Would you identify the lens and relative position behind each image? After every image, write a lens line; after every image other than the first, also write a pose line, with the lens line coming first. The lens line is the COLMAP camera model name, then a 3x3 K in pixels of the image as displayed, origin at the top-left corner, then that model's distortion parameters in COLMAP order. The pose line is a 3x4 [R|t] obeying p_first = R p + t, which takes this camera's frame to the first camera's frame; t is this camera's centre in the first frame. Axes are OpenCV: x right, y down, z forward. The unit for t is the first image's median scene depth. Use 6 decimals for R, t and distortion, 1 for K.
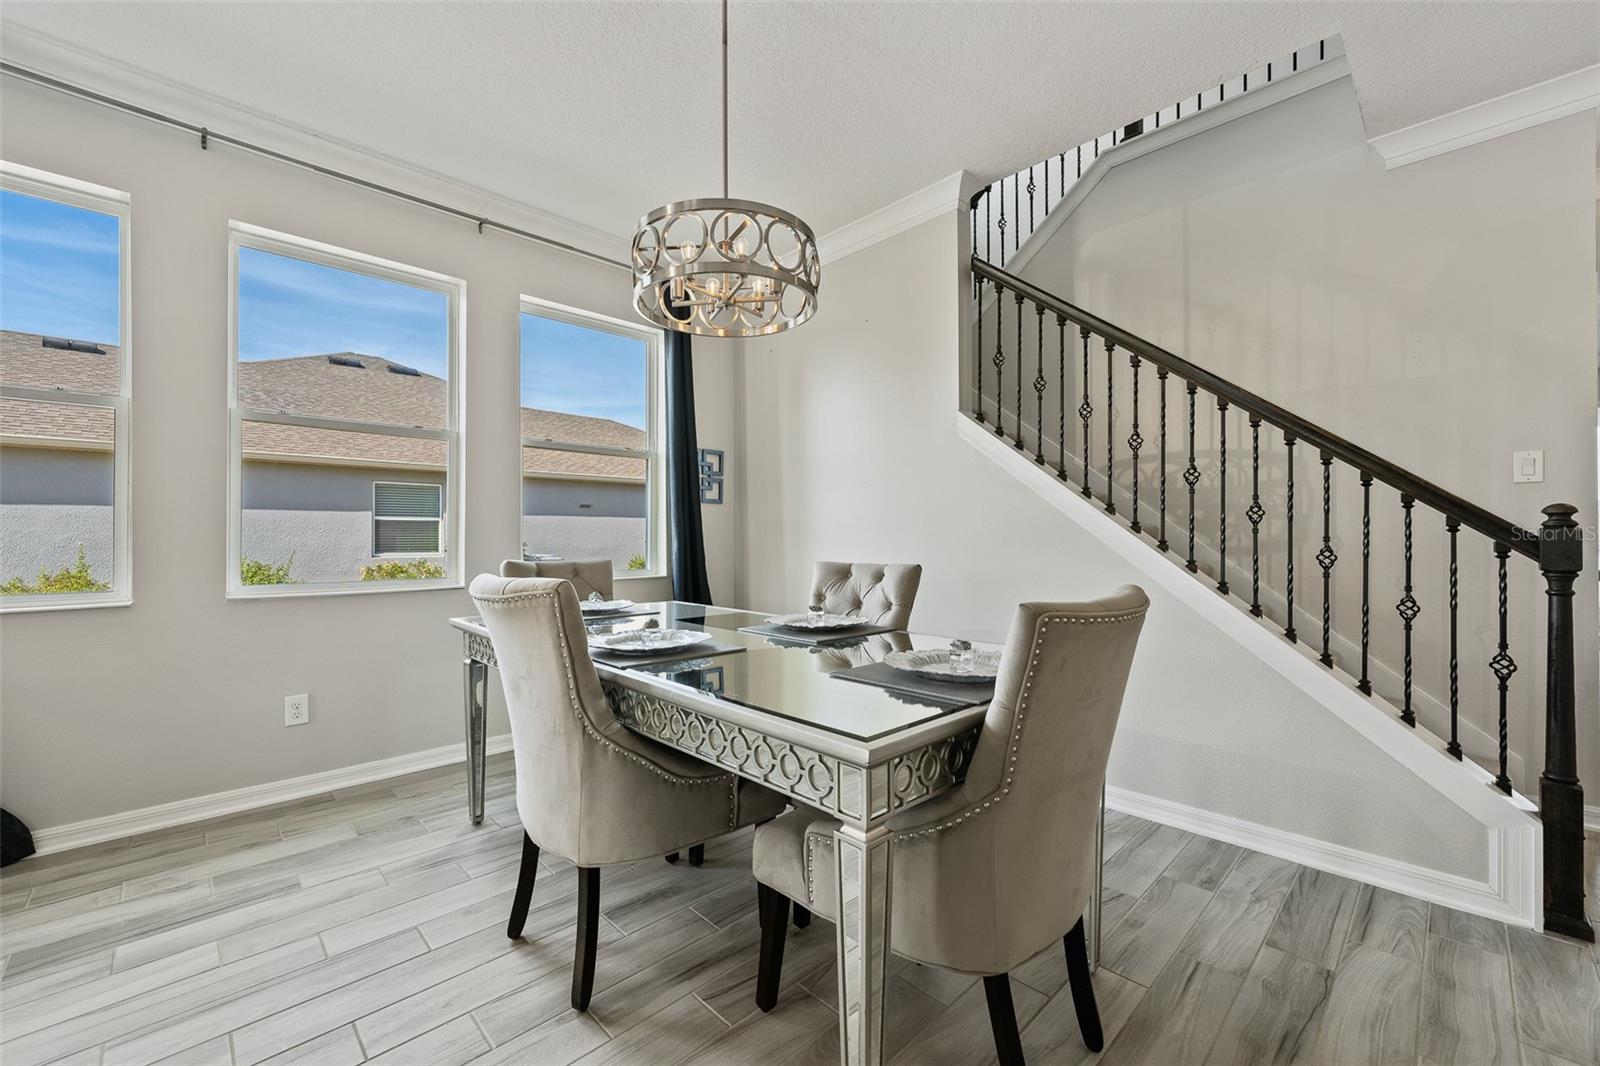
lens RADIAL K [[653.8, 0, 832.1], [0, 653.8, 537.8], [0, 0, 1]] dist [-0.001259, -0.000410]
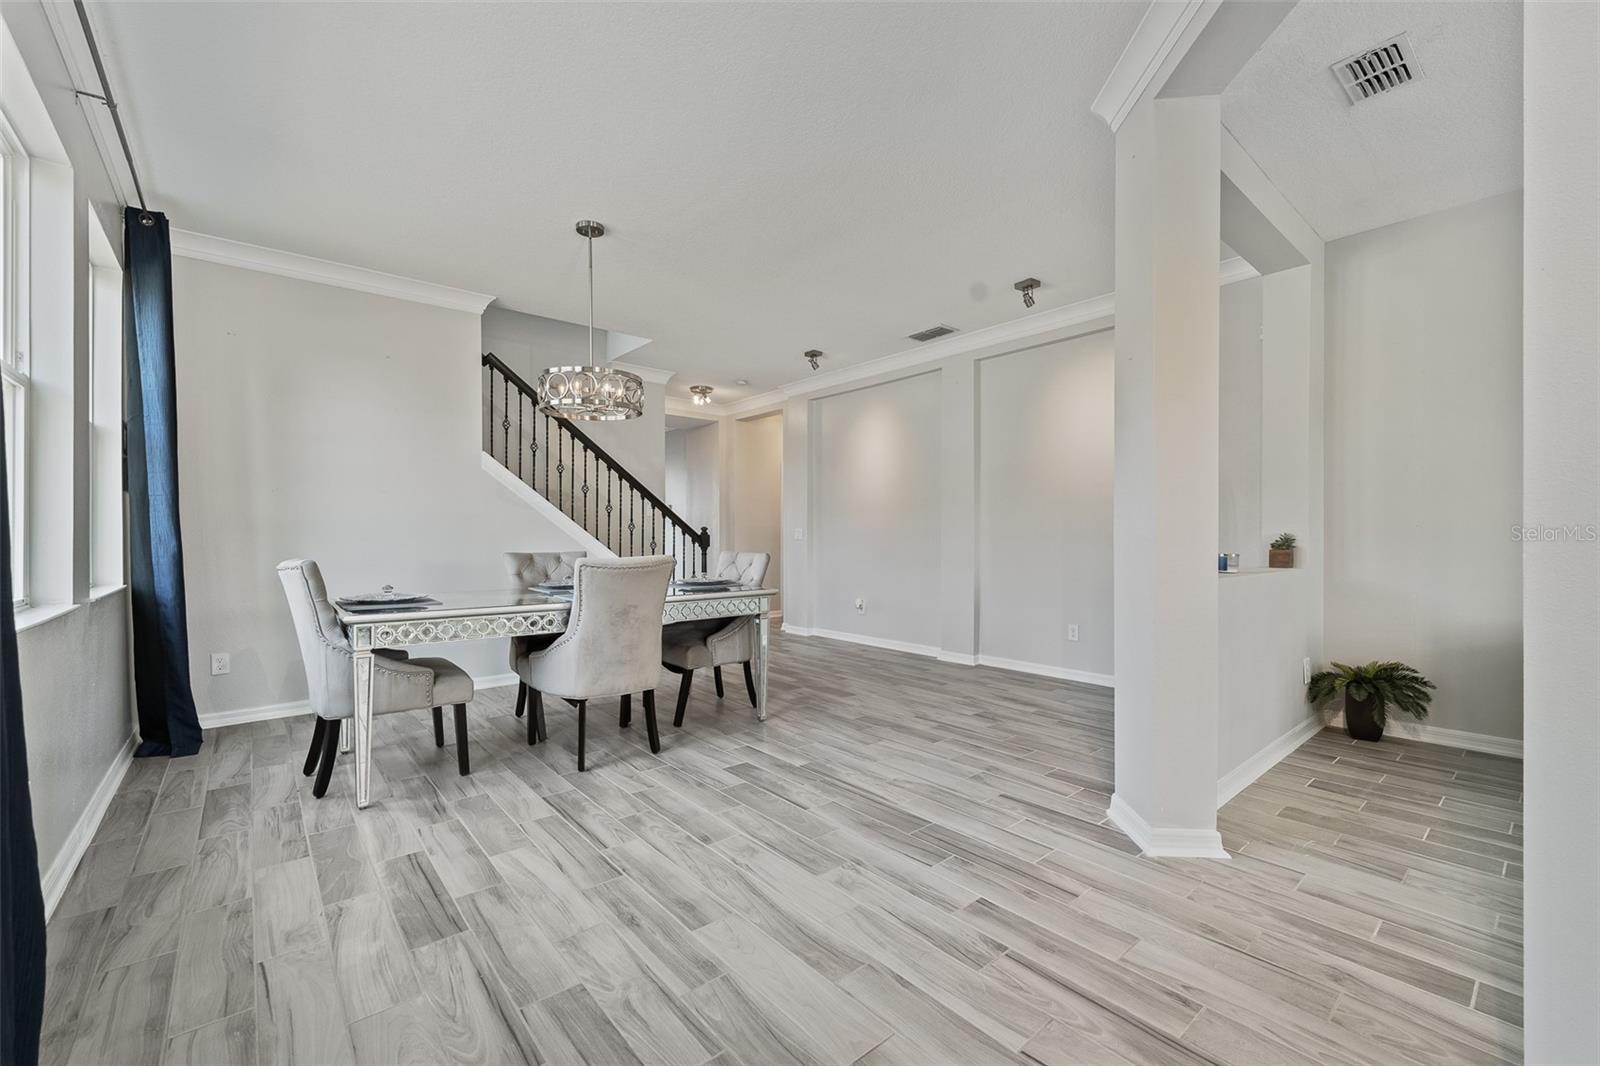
lens RADIAL K [[647.2, 0, 800.0], [0, 647.2, 533.0], [0, 0, 1]] dist [0.012599, -0.000164]
pose [[0.079215, 0.002146, 0.996855, -1.762431], [-0.000773, 0.999998, -0.002091, -0.010340], [-0.996857, -0.000605, 0.079217, 0.239649]]
